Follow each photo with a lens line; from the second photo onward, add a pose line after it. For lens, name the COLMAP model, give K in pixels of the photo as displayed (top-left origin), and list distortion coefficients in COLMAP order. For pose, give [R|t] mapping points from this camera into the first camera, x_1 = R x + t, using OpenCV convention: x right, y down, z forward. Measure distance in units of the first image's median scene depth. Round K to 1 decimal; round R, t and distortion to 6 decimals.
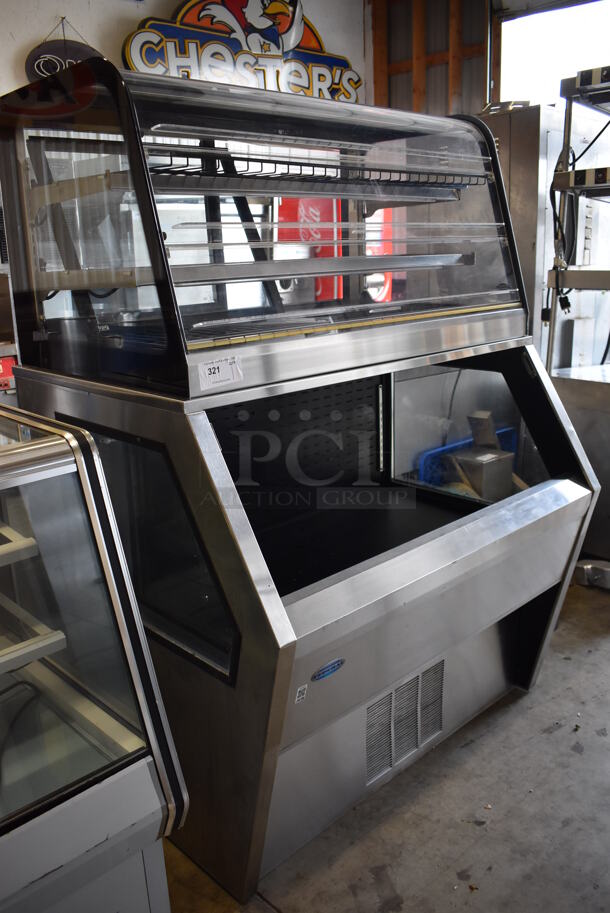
lens RADIAL K [[765.8, 0, 305.0], [0, 765.8, 456.5], [0, 0, 1]] dist [-0.076149, -0.003389]
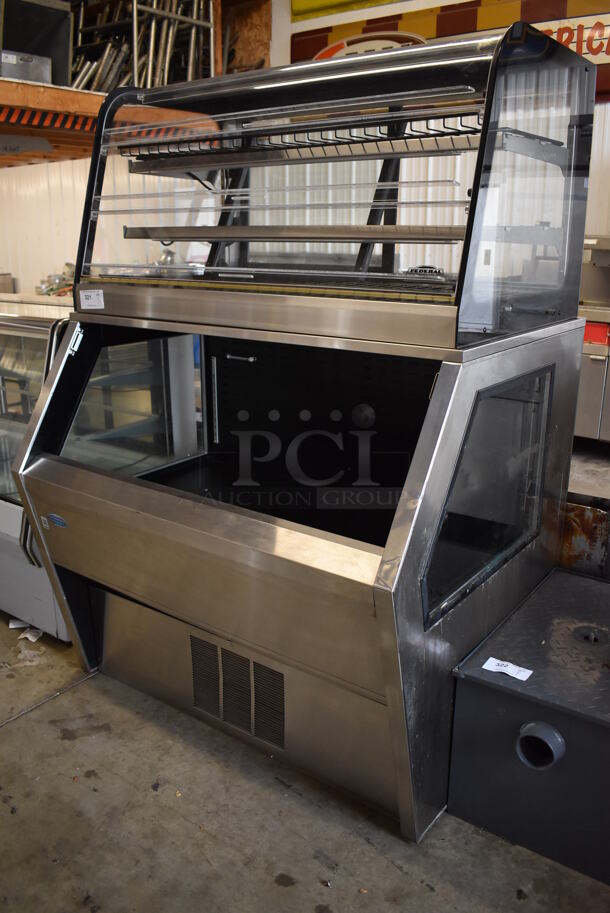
lens RADIAL K [[770.1, 0, 305.9], [0, 770.1, 446.4], [0, 0, 1]] dist [-0.081079, 0.003676]
pose [[0.160114, 0.293435, -0.942475, 1.148820], [-0.265830, 0.932337, 0.245118, -0.255872], [0.950630, 0.211291, 0.227284, 0.908815]]
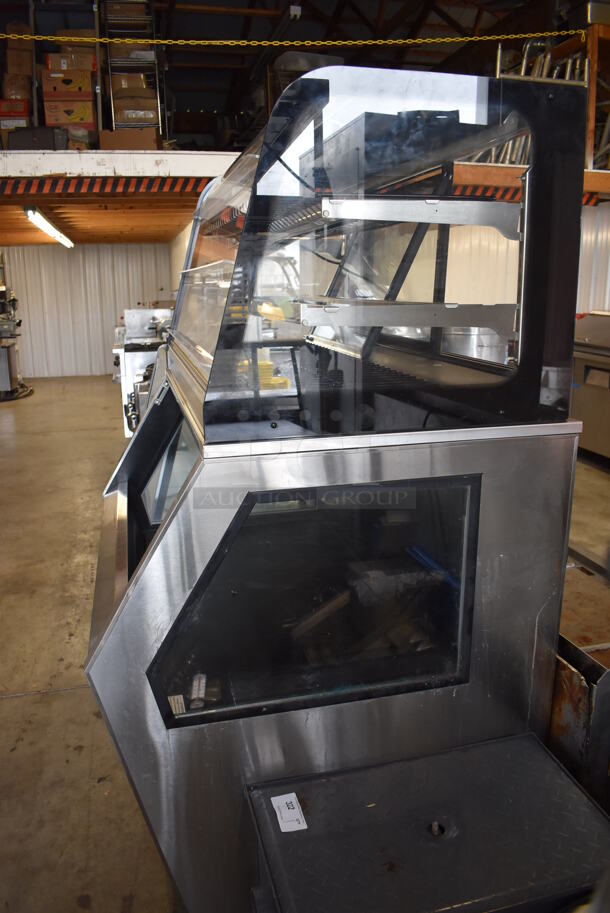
lens RADIAL K [[708.7, 0, 305.0], [0, 708.7, 456.5], [0, 0, 1]] dist [-0.080198, -0.002879]
pose [[-0.498379, 0.237703, -0.833736, 0.903159], [-0.205861, 0.901727, 0.380145, -0.471342], [0.842163, 0.361090, -0.400468, 1.600803]]
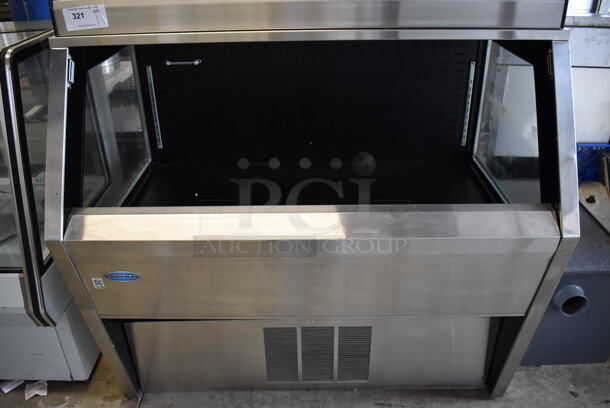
lens RADIAL K [[514.5, 0, 305.0], [0, 514.5, 204.0], [0, 0, 1]] dist [-0.081079, 0.003676]
pose [[0.713988, 0.340810, -0.611613, 0.594311], [-0.186708, 0.934581, 0.302818, -0.114092], [0.674805, -0.102016, 0.730911, 0.507348]]
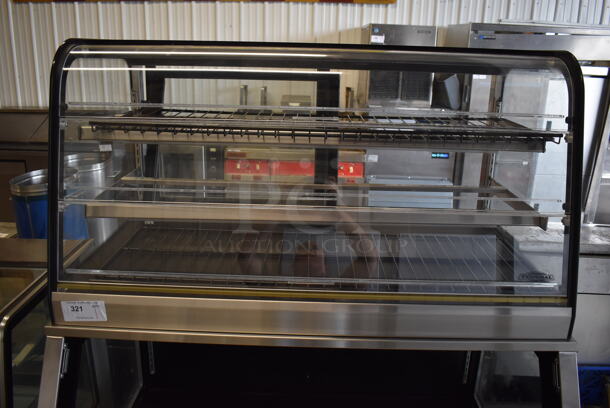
lens RADIAL K [[514.5, 0, 305.0], [0, 514.5, 204.0], [0, 0, 1]] dist [-0.081079, 0.003676]
pose [[0.708196, 0.248569, -0.660812, 0.498744], [-0.229026, 0.966241, 0.118009, -0.361118], [0.667837, 0.067770, 0.741216, 0.518293]]
